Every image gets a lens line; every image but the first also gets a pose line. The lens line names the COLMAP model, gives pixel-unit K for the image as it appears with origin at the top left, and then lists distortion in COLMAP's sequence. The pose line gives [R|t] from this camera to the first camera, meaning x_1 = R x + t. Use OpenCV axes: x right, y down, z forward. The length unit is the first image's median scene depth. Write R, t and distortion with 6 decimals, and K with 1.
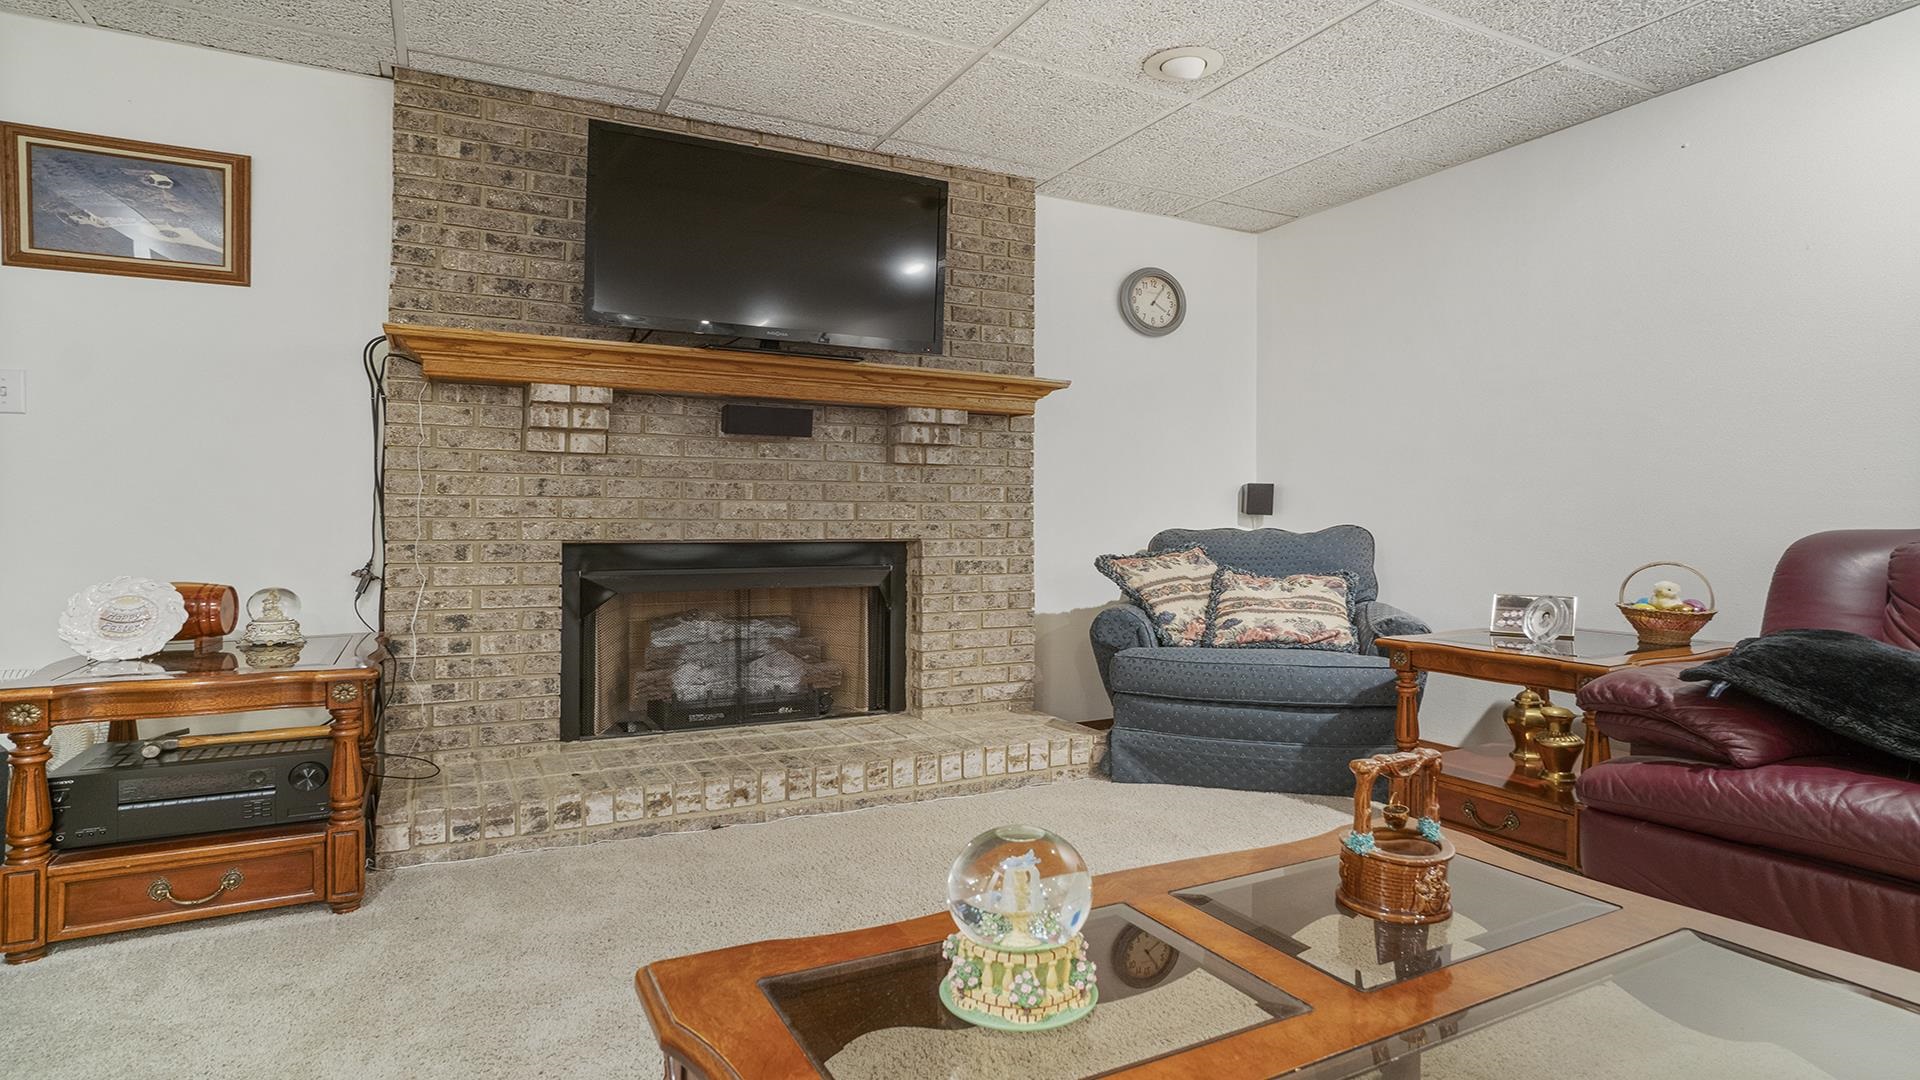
lens RADIAL K [[1000.8, 0, 953.8], [0, 1000.8, 515.0], [0, 0, 1]] dist [-0.005023, -0.000153]
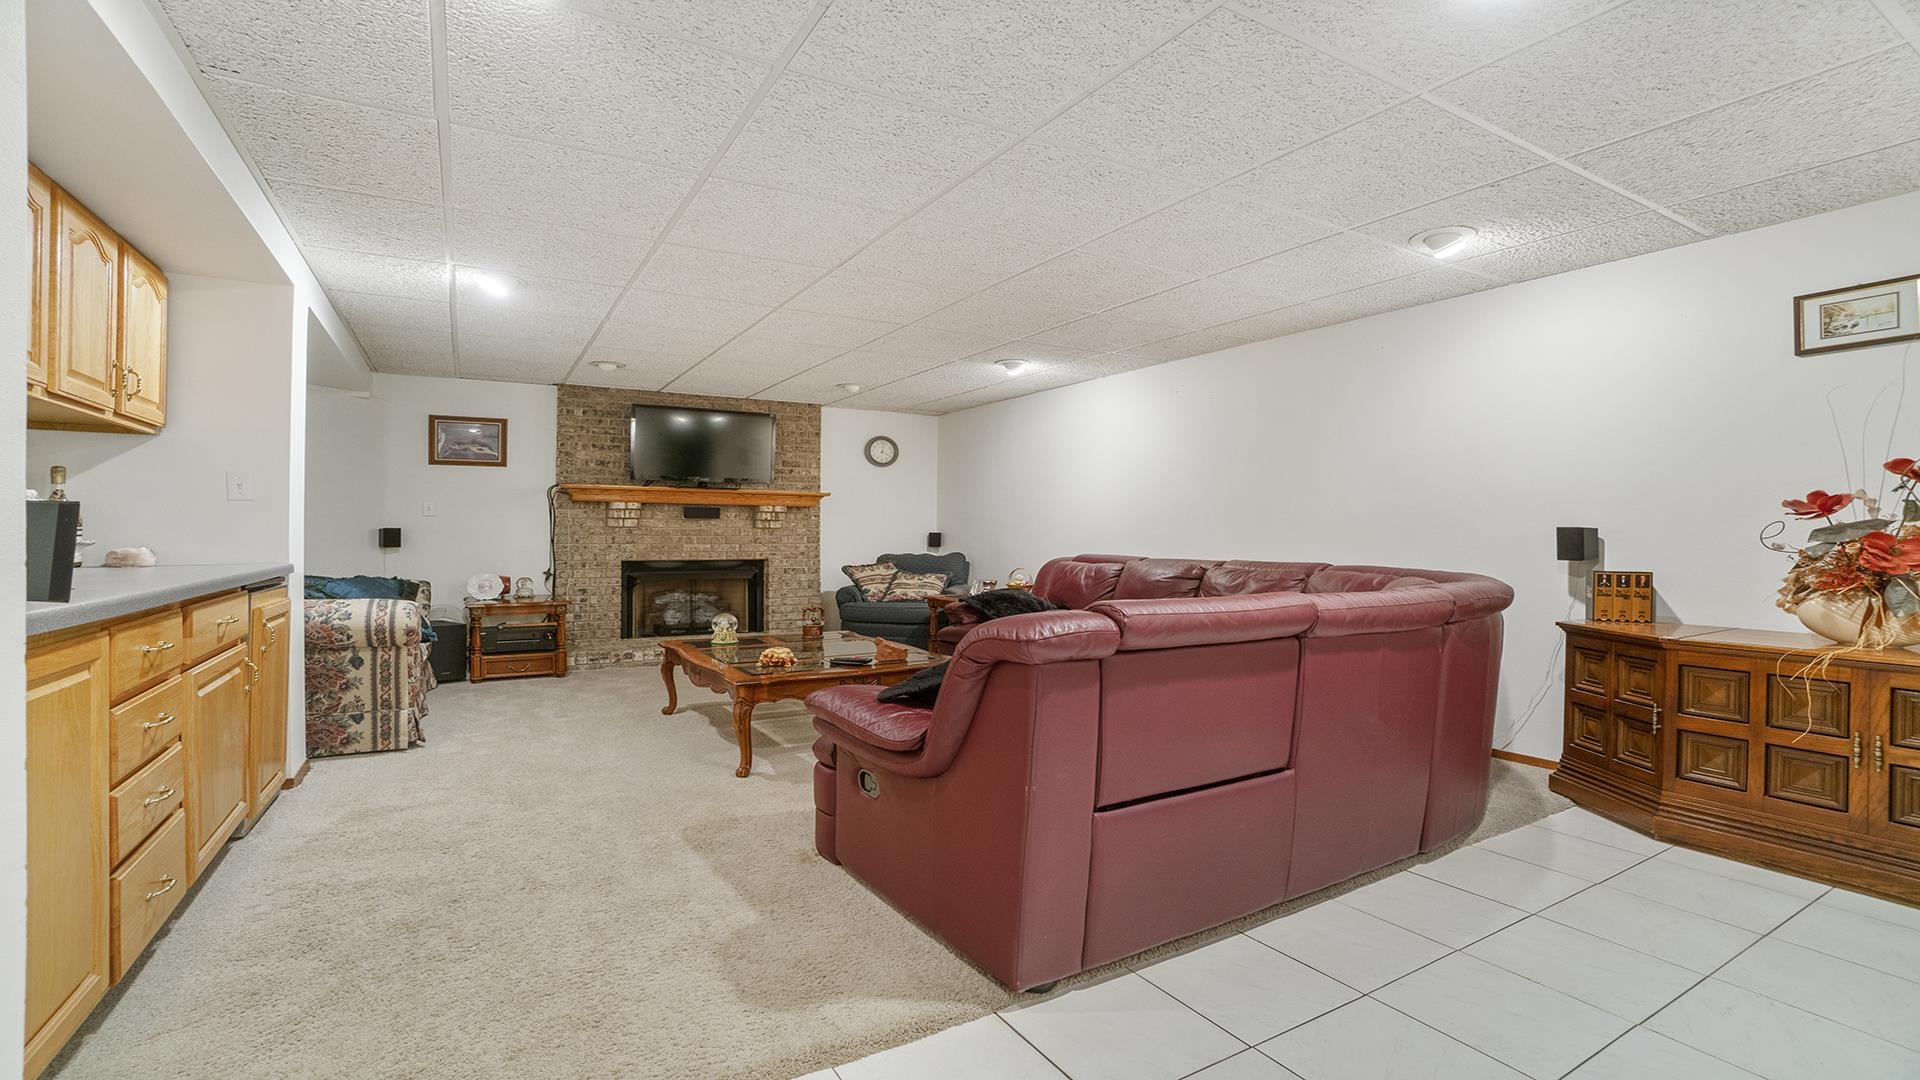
lens RADIAL K [[864.6, 0, 960.0], [0, 864.6, 540.0], [0, 0, 1]] dist [-0.050691, 0.021855]
pose [[0.998292, -0.000309, 0.058417, 0.329494], [-0.000412, 0.999924, 0.012319, -0.050787], [-0.058416, -0.012322, 0.998216, -1.177632]]
